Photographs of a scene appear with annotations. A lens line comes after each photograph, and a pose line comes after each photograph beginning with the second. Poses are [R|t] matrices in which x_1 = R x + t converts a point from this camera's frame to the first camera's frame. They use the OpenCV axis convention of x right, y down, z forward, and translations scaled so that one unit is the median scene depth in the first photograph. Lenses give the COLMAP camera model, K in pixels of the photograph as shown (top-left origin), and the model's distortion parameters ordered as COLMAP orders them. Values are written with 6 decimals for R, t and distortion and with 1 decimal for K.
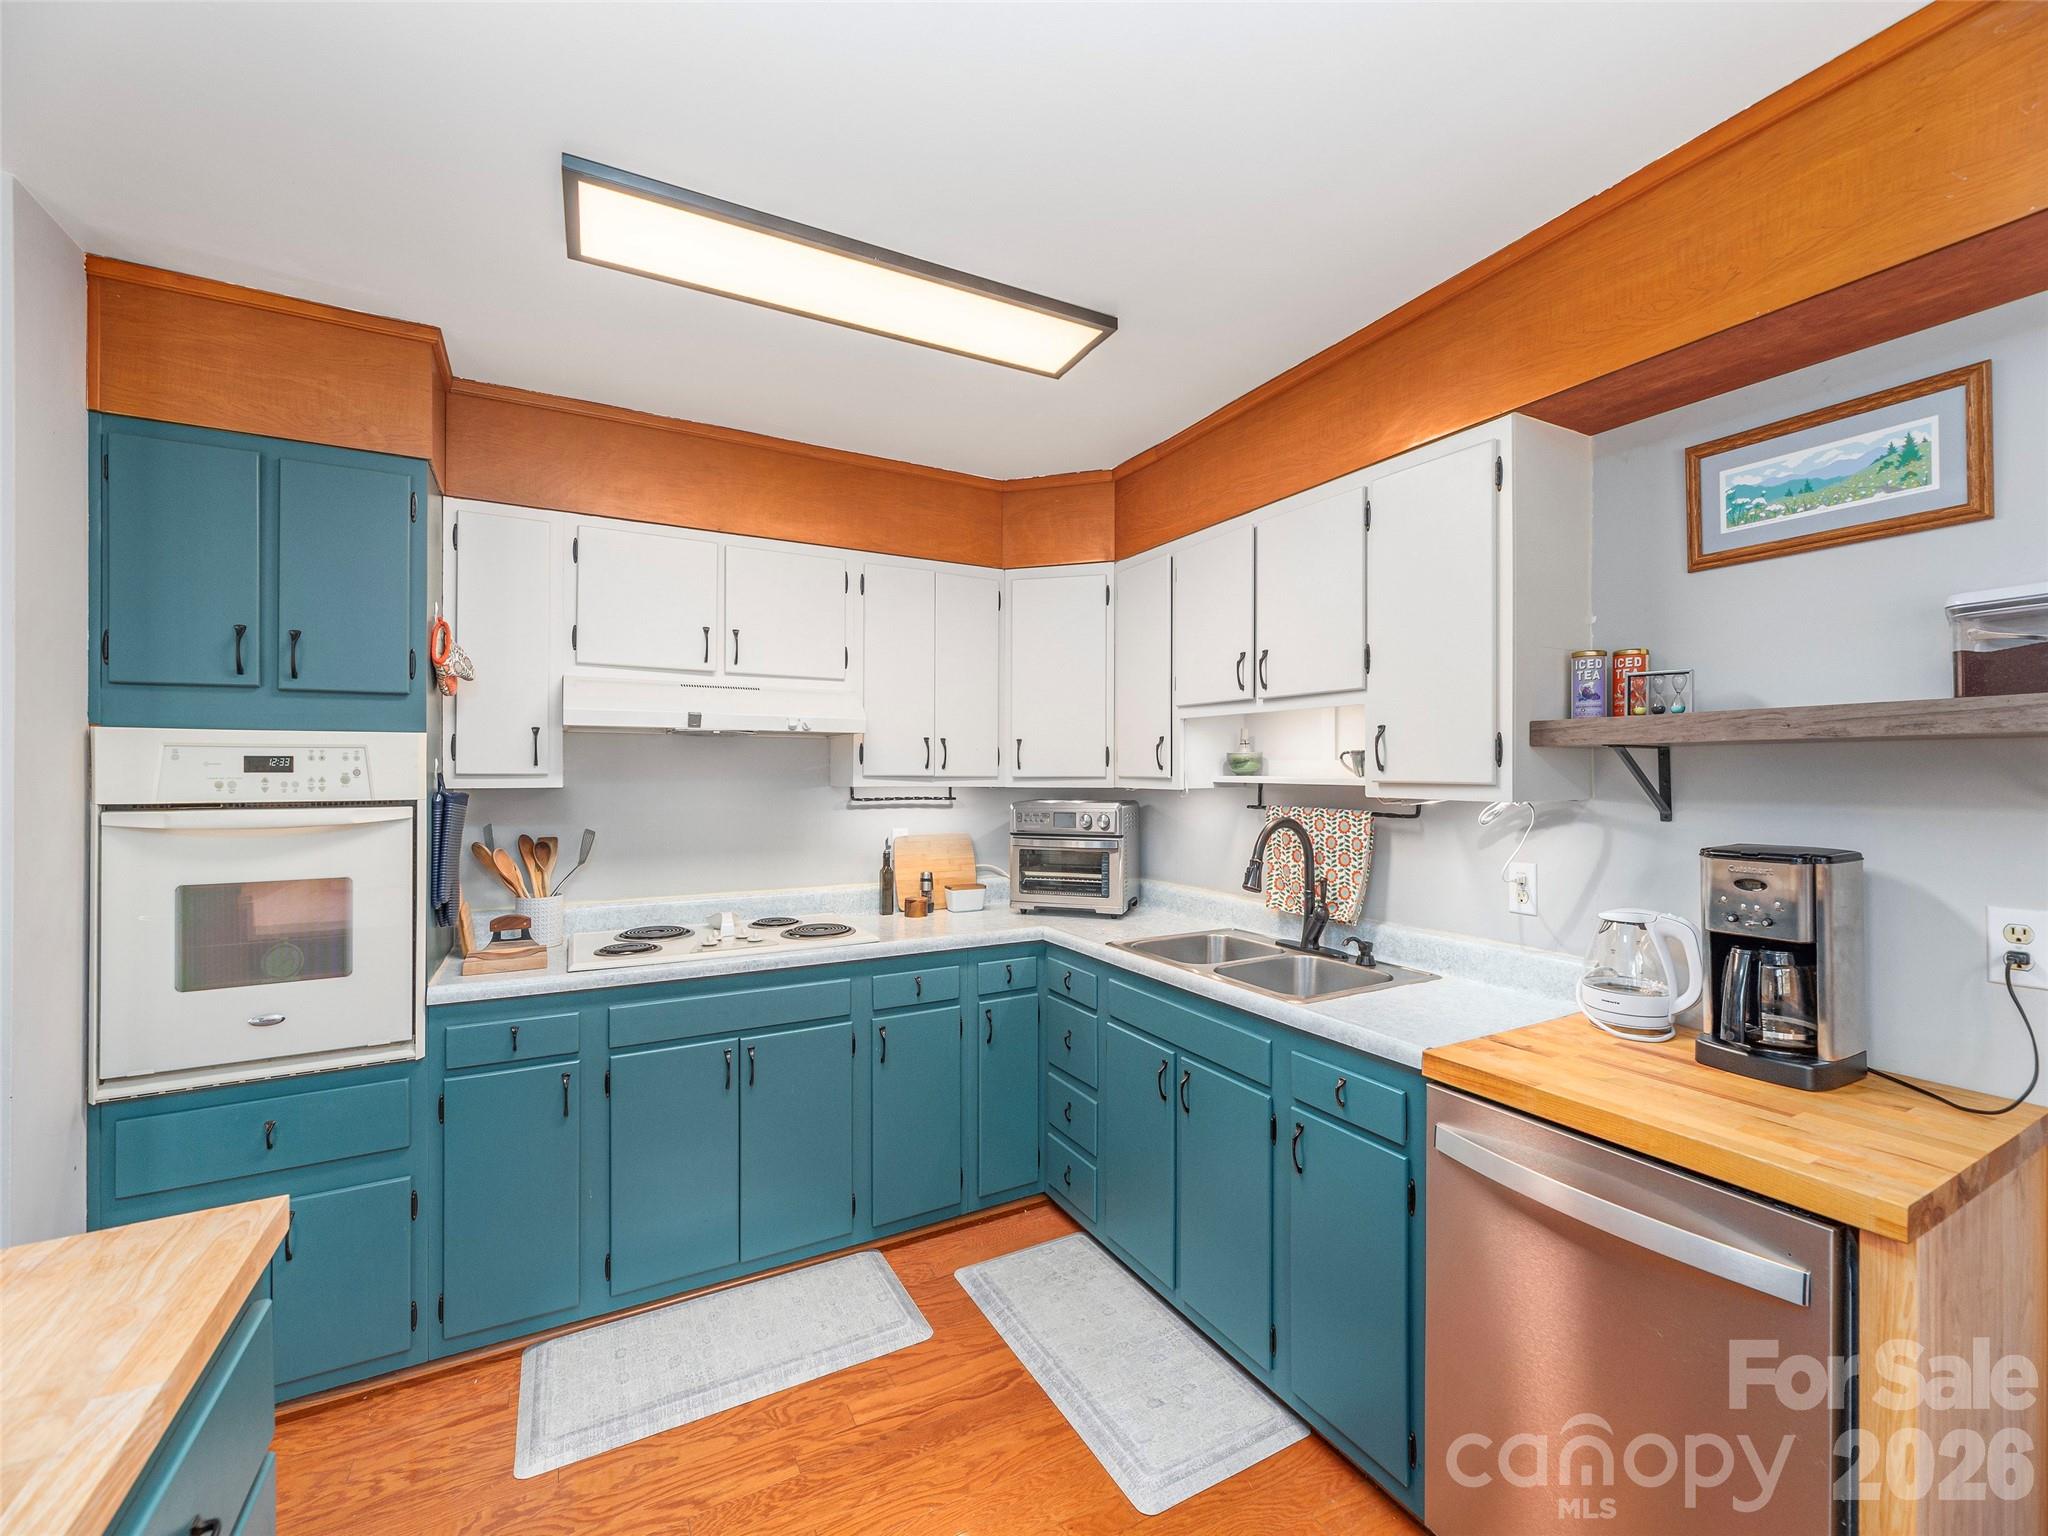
lens RADIAL K [[831.6, 0, 1018.2], [0, 831.6, 774.6], [0, 0, 1]] dist [-0.003529, 0.000243]
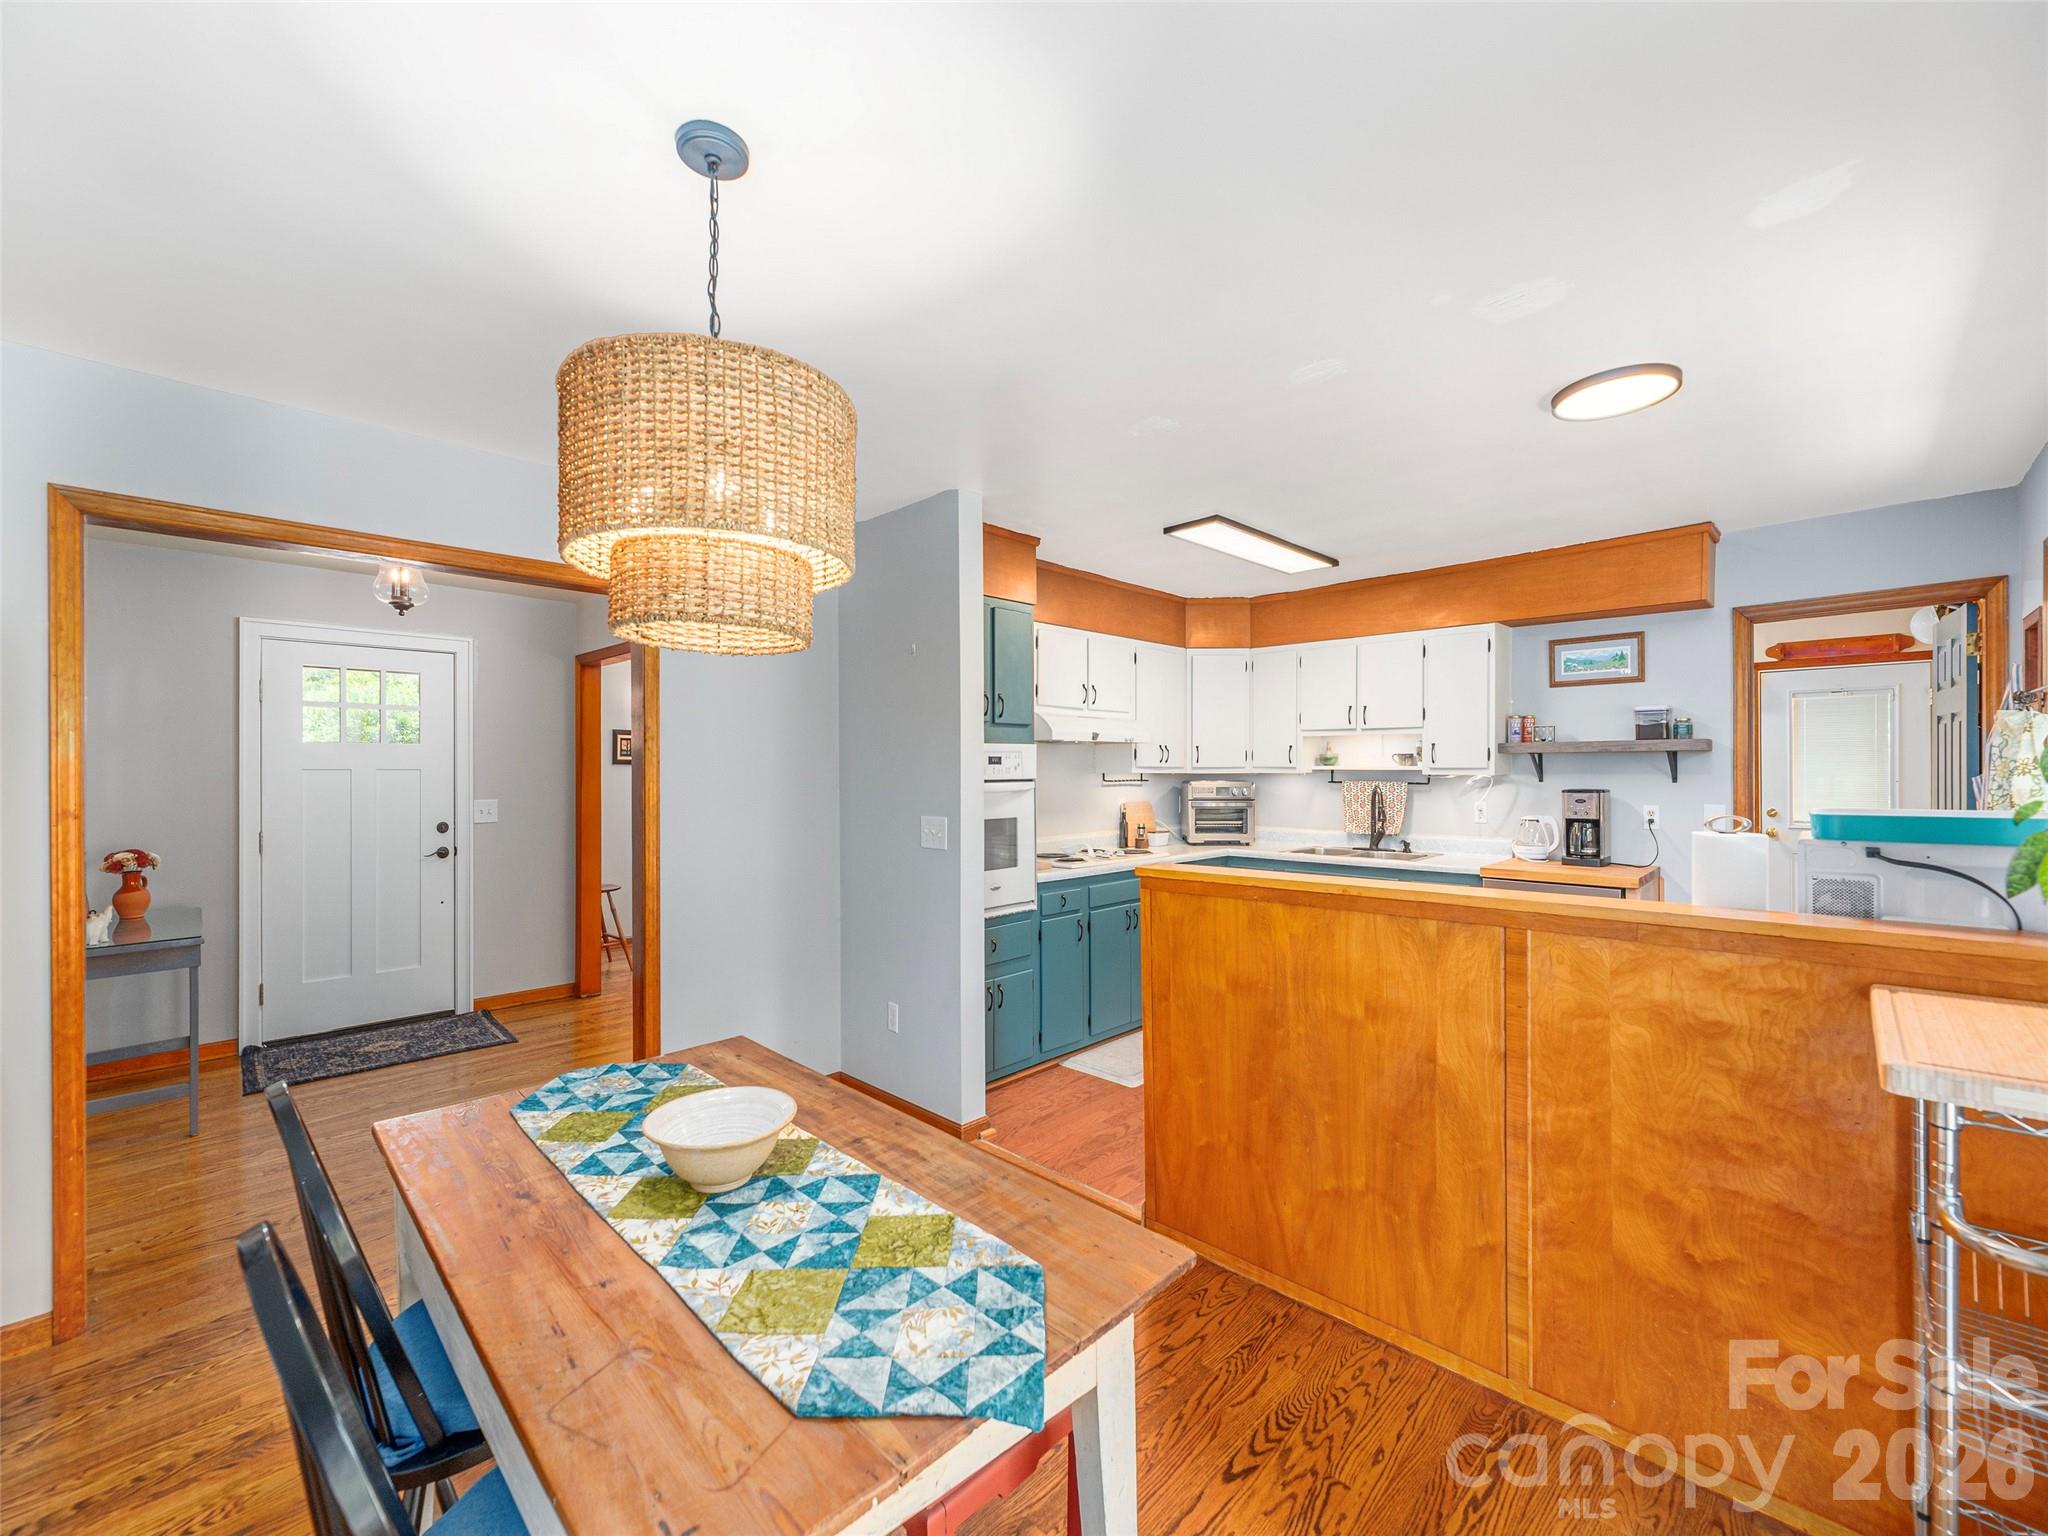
lens RADIAL K [[831.6, 0, 1018.4], [0, 831.6, 772.4], [0, 0, 1]] dist [-0.003529, 0.000243]
pose [[0.957014, -0.004986, 0.289999, -1.244911], [0.004032, 0.999984, 0.003888, 0.007815], [-0.290014, -0.002551, 0.957019, -0.821073]]
